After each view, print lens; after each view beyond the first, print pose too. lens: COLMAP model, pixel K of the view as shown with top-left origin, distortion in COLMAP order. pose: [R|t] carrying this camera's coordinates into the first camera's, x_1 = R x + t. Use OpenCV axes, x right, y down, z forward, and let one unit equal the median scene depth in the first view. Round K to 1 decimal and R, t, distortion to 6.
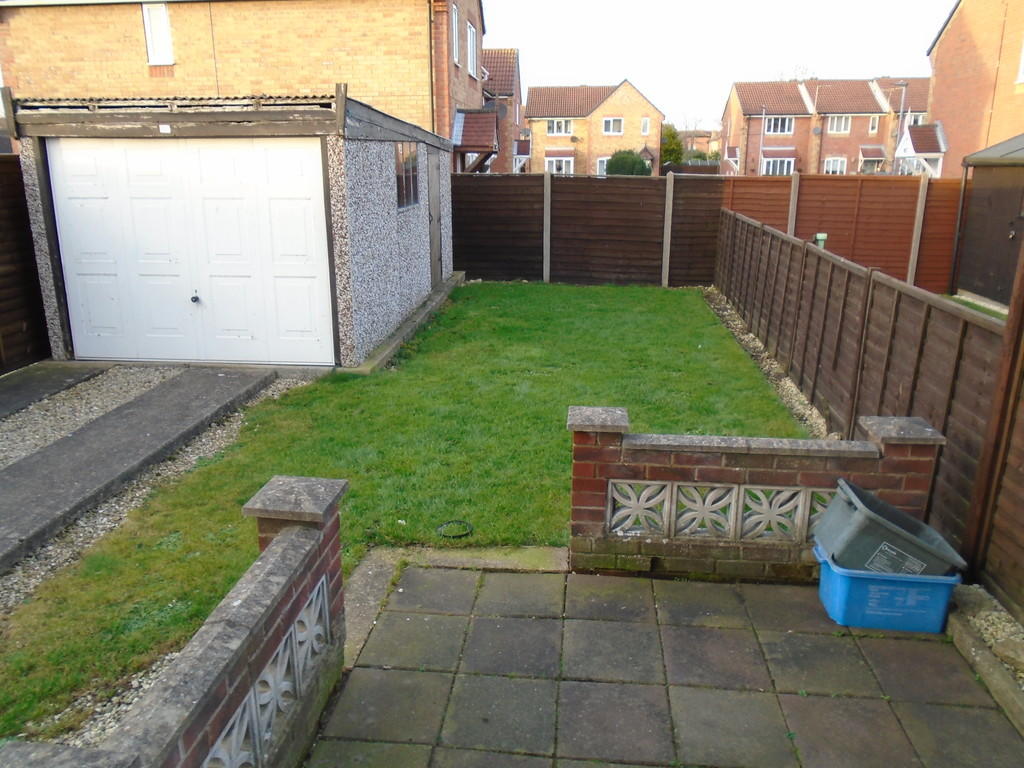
lens RADIAL K [[773.3, 0, 512.0], [0, 773.3, 384.0], [0, 0, 1]] dist [-0.003375, -0.004046]
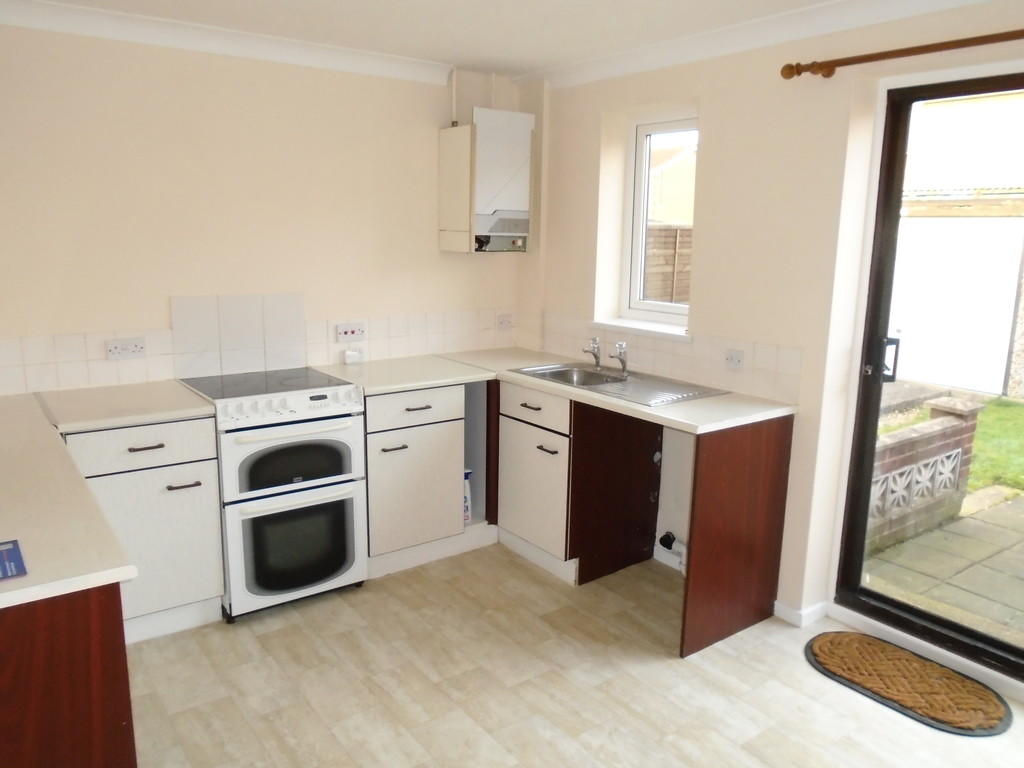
lens RADIAL K [[773.3, 0, 512.0], [0, 773.3, 384.0], [0, 0, 1]] dist [-0.003375, -0.004046]
pose [[0.673274, 0.154561, -0.723058, 0.242418], [-0.216408, 0.976277, 0.007181, 0.212487], [0.707014, 0.151641, 0.690750, -0.746343]]
